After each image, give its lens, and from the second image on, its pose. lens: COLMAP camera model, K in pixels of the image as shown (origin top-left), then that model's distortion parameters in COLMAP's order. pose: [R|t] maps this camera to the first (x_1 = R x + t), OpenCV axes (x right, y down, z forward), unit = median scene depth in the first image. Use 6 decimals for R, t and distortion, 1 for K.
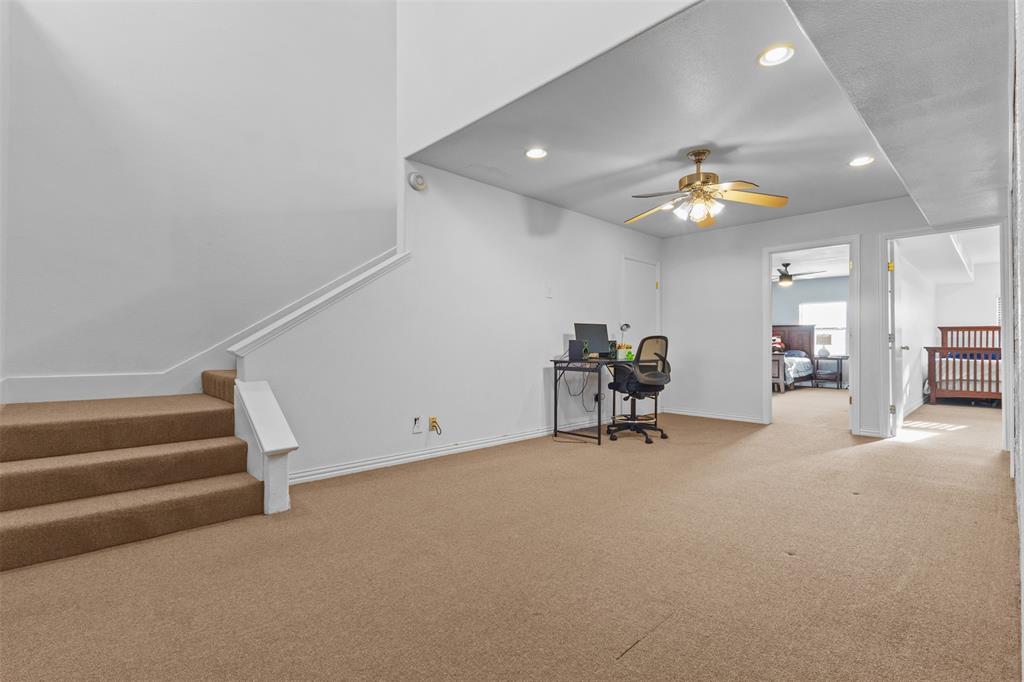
lens RADIAL K [[476.9, 0, 503.8], [0, 476.9, 342.0], [0, 0, 1]] dist [0.005917, 0.002060]
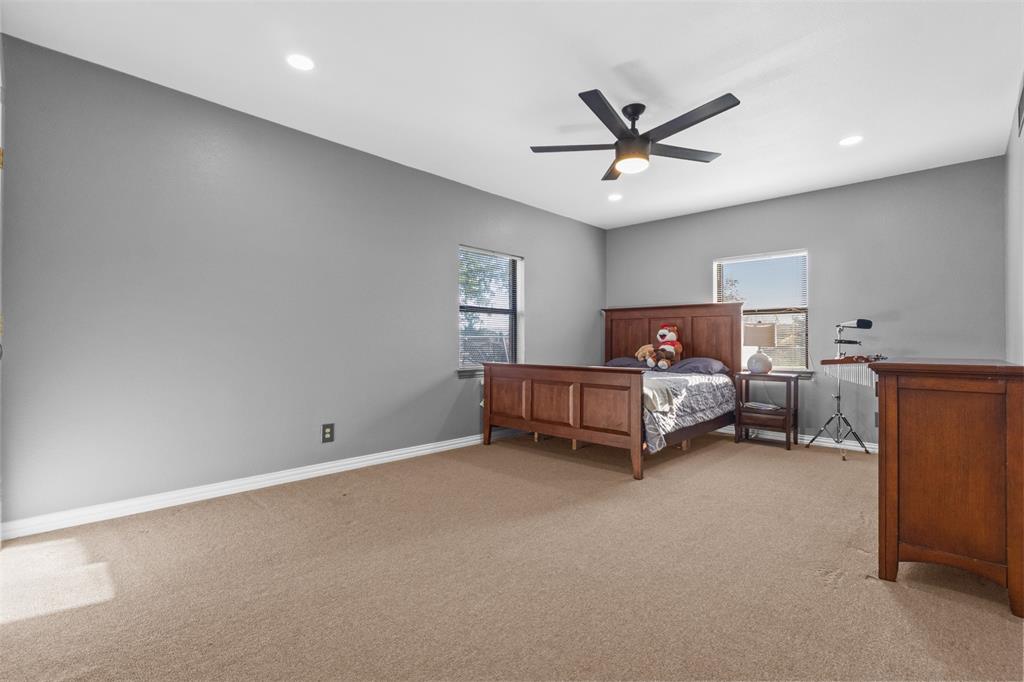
lens RADIAL K [[476.9, 0, 516.2], [0, 476.9, 339.9], [0, 0, 1]] dist [0.005917, 0.002060]
pose [[0.998068, 0.007353, 0.061690, 0.411986], [-0.006700, 0.999919, -0.010793, 0.006171], [-0.061764, 0.010359, 0.998037, 0.563856]]
